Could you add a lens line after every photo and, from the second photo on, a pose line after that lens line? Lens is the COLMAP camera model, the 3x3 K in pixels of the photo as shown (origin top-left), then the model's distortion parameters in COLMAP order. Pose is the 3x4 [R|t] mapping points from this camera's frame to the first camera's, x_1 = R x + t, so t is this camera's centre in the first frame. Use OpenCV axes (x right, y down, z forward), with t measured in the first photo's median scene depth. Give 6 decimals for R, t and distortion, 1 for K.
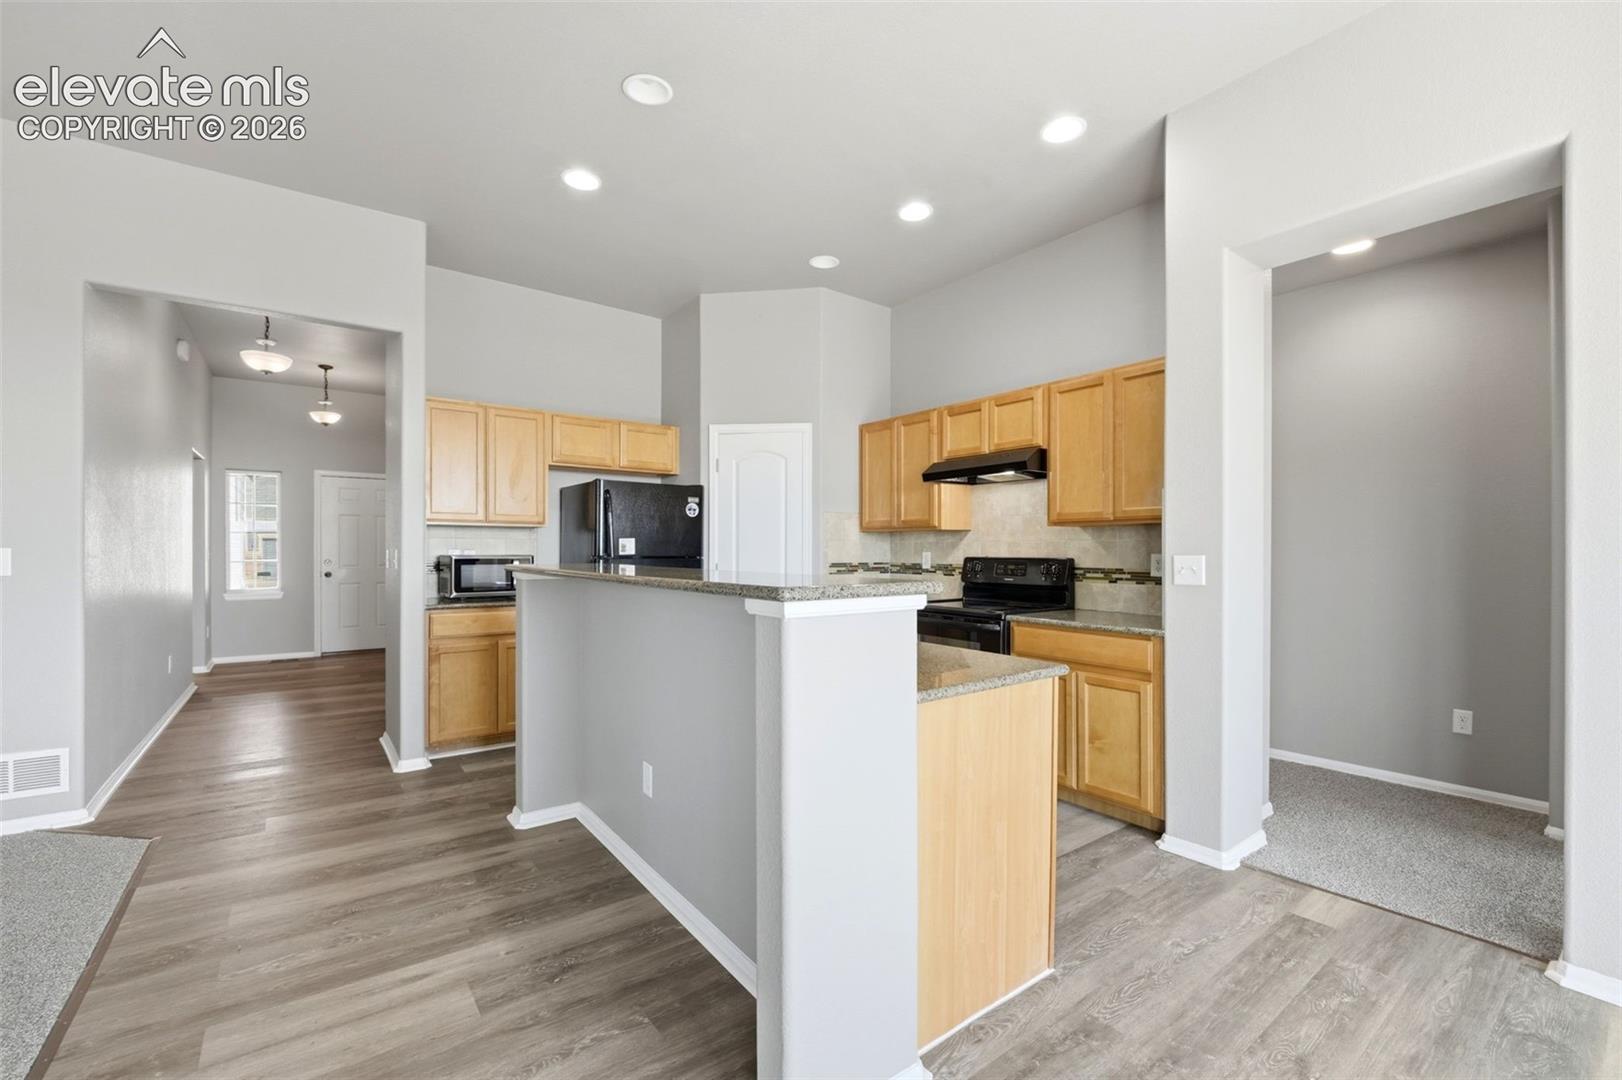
lens RADIAL K [[680.6, 0, 805.6], [0, 680.6, 553.1], [0, 0, 1]] dist [-0.004193, -0.004467]
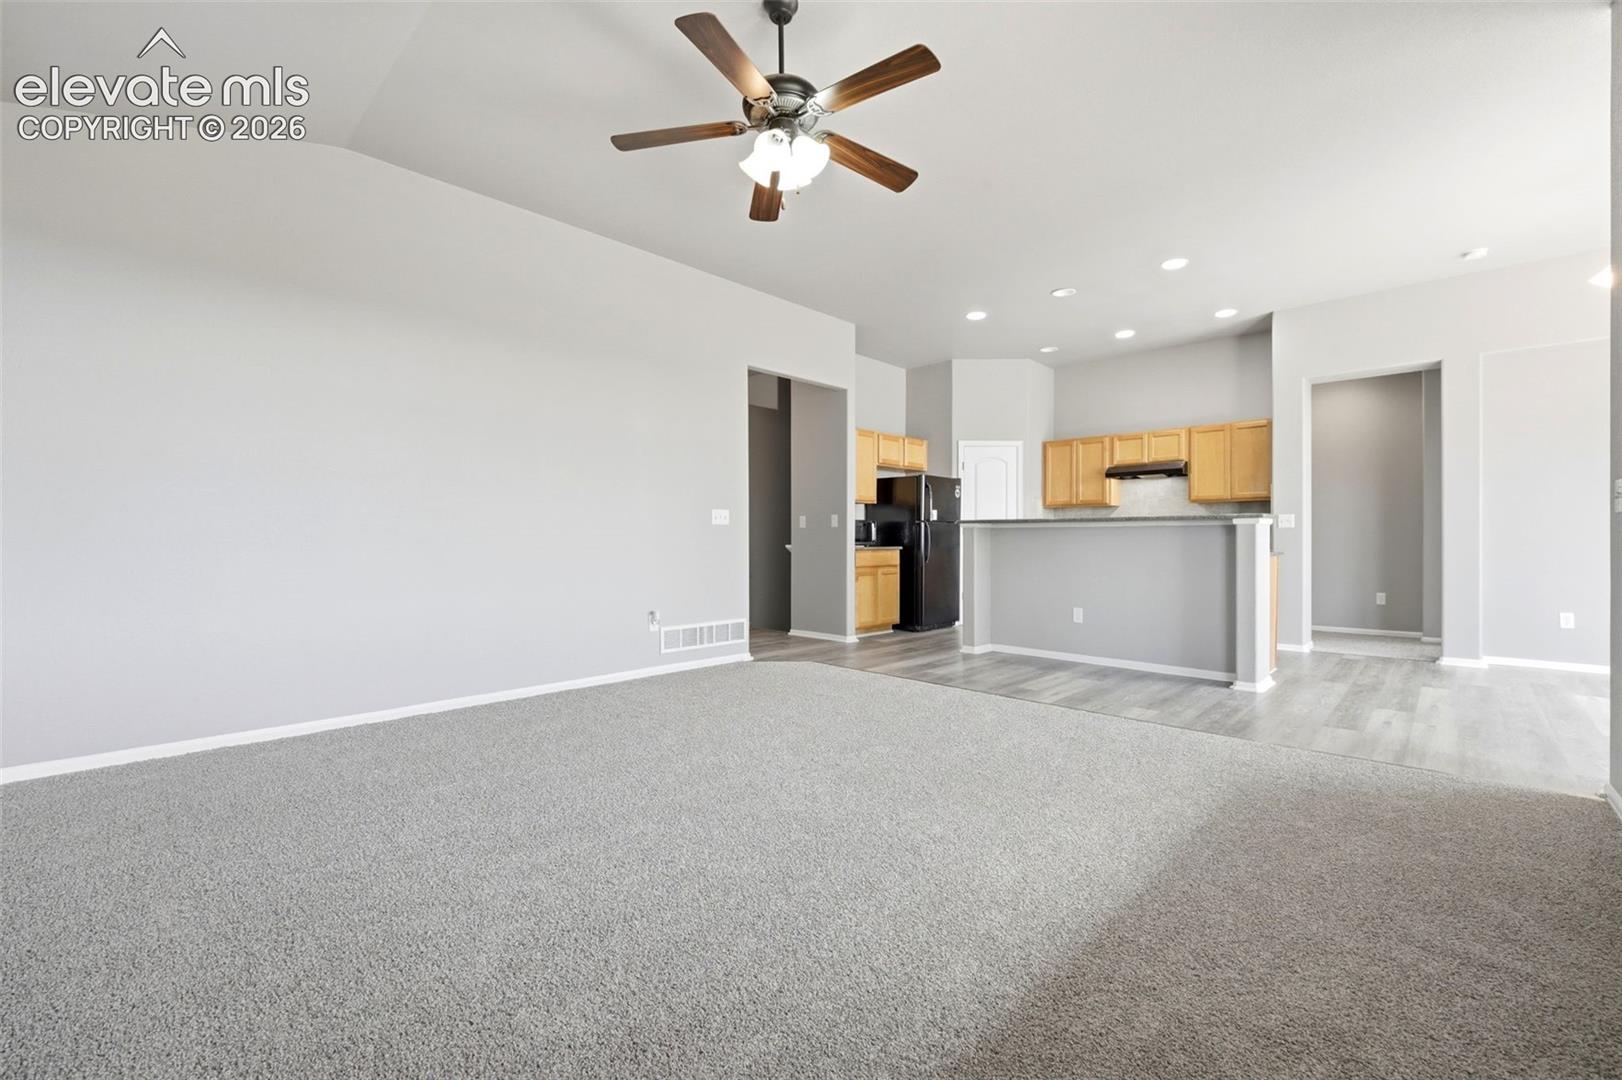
lens RADIAL K [[680.6, 0, 804.1], [0, 680.6, 540.4], [0, 0, 1]] dist [-0.004193, -0.004467]
pose [[0.988509, -0.004316, 0.151101, -0.956670], [0.004356, 0.999991, 0.000064, 0.059145], [-0.151100, 0.000594, 0.988518, -0.686363]]
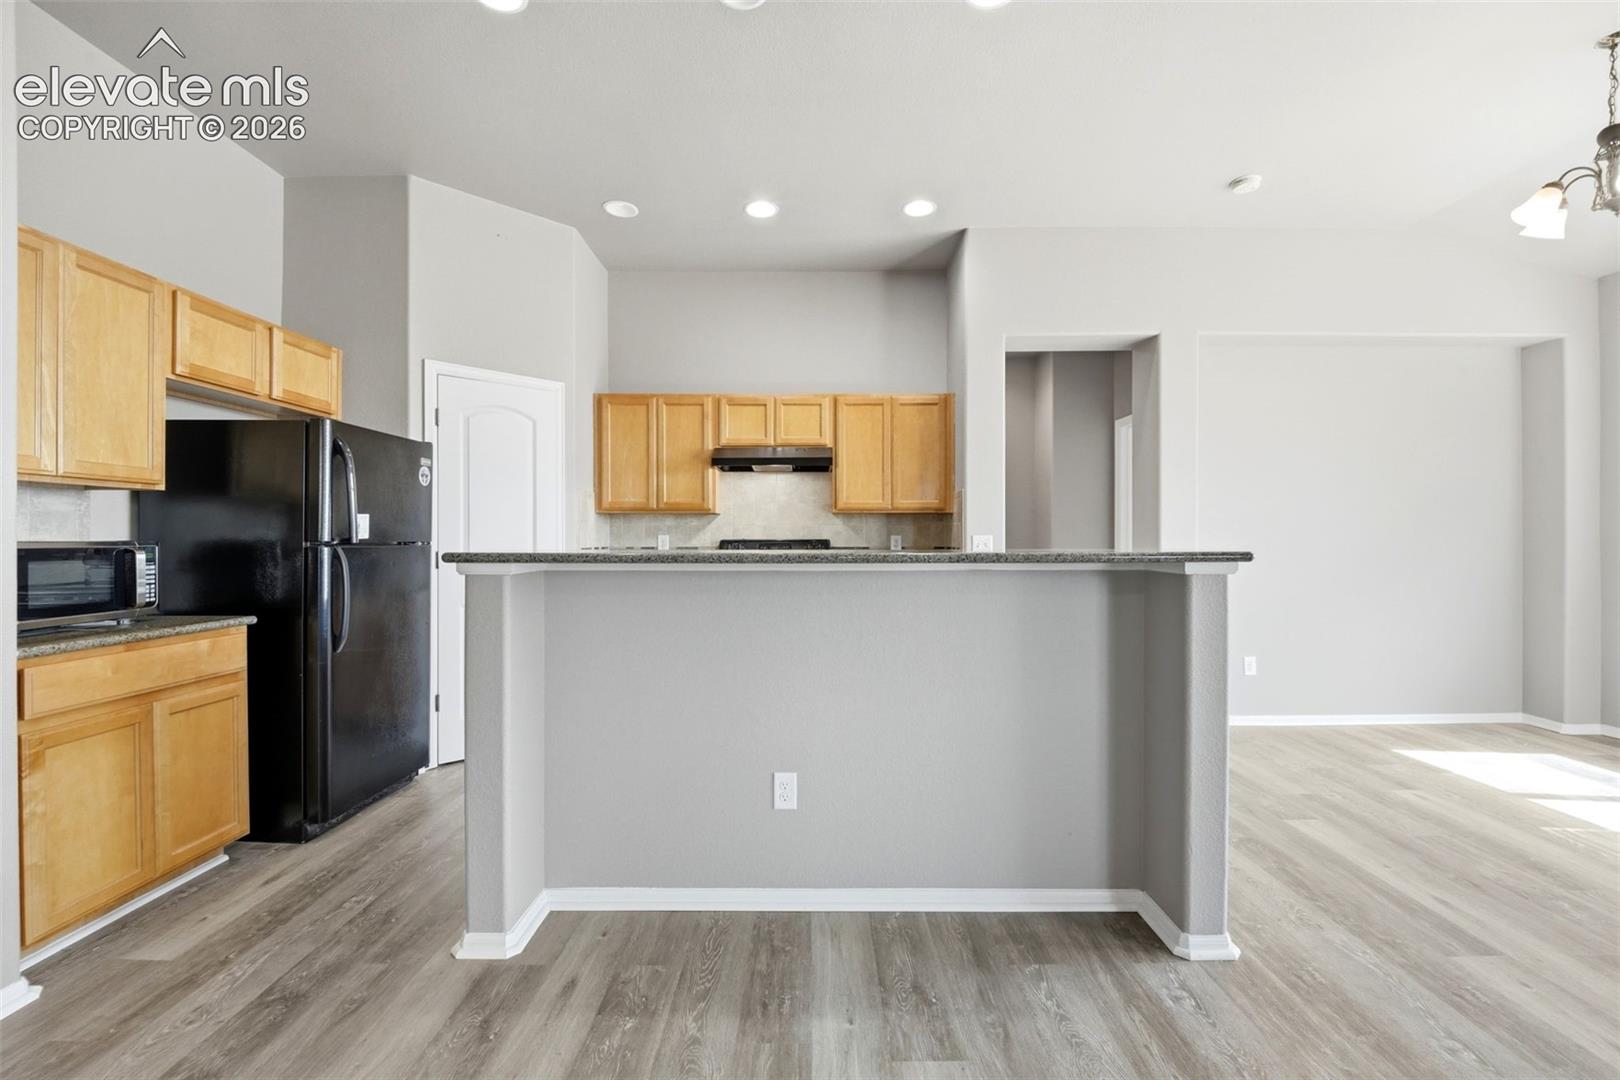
lens RADIAL K [[679.7, 0, 814.7], [0, 679.7, 539.3], [0, 0, 1]] dist [-0.004193, -0.004467]
pose [[0.596839, -0.004819, 0.802346, -0.608769], [0.005737, 0.999982, 0.001739, 0.004861], [-0.802340, 0.003565, 0.596856, 0.299113]]
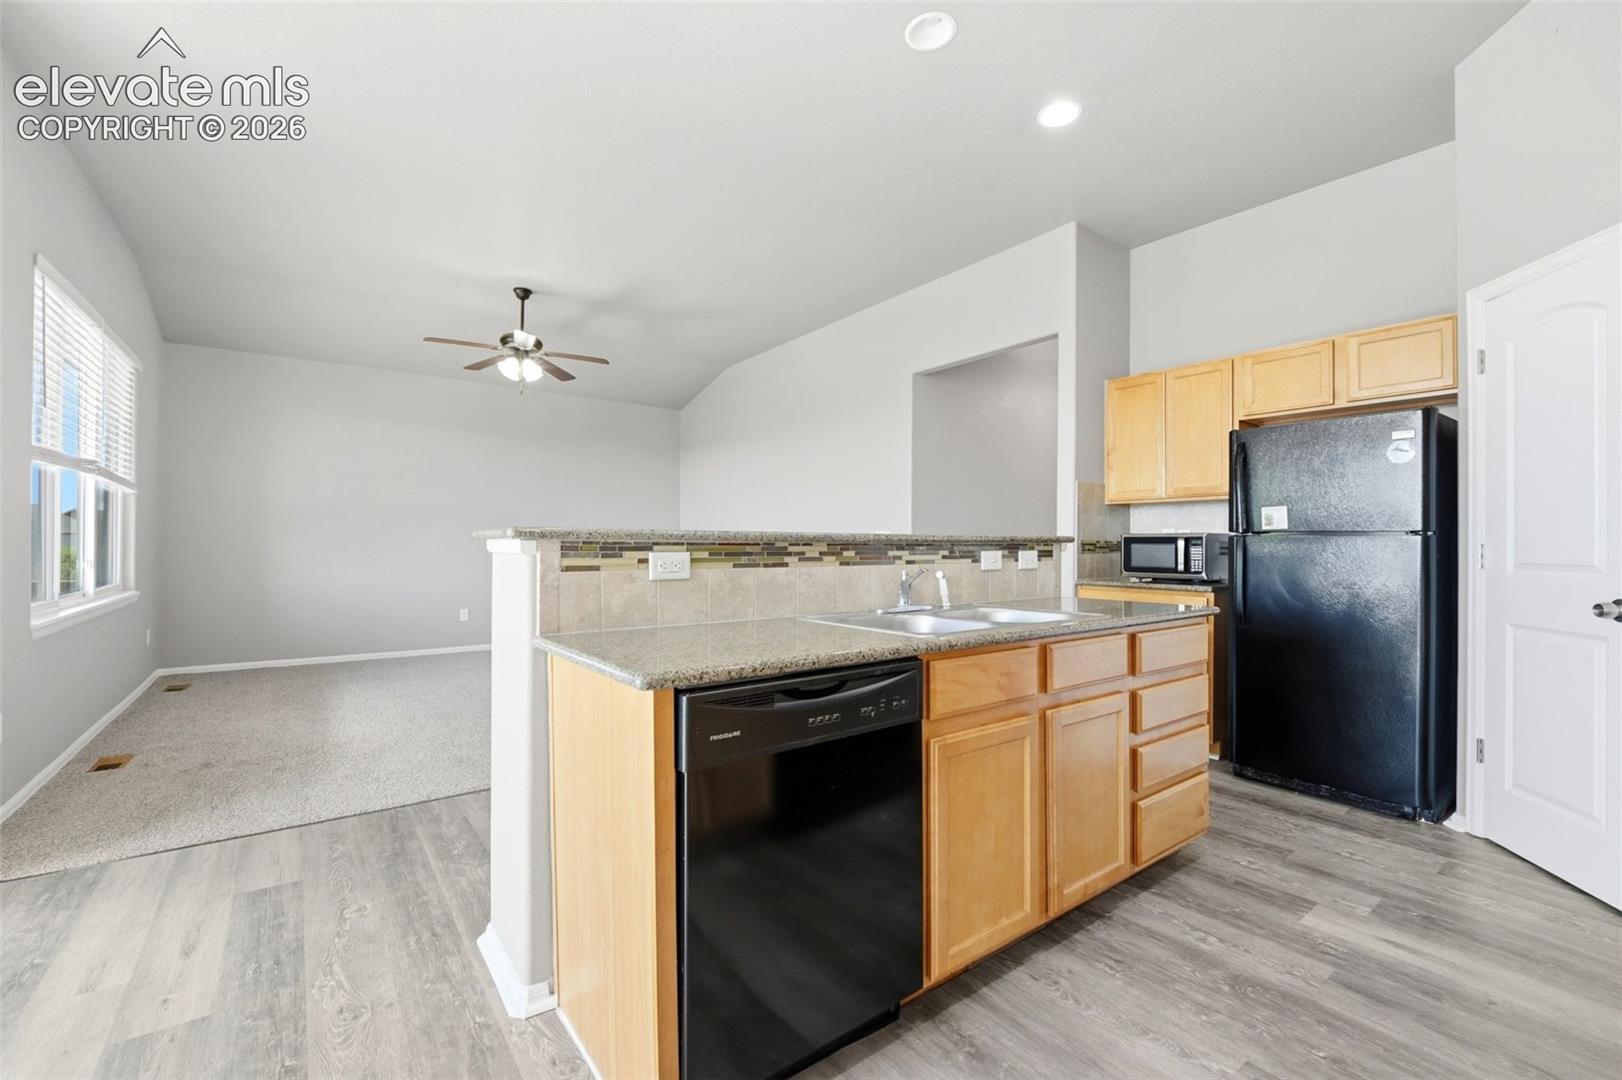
lens RADIAL K [[680.6, 0, 807.3], [0, 680.6, 547.7], [0, 0, 1]] dist [-0.004193, -0.004467]
pose [[0.001968, -0.006178, -0.999979, 0.560811], [-0.000302, 0.999981, -0.006179, 0.032643], [0.999998, 0.000314, 0.001967, 0.608587]]
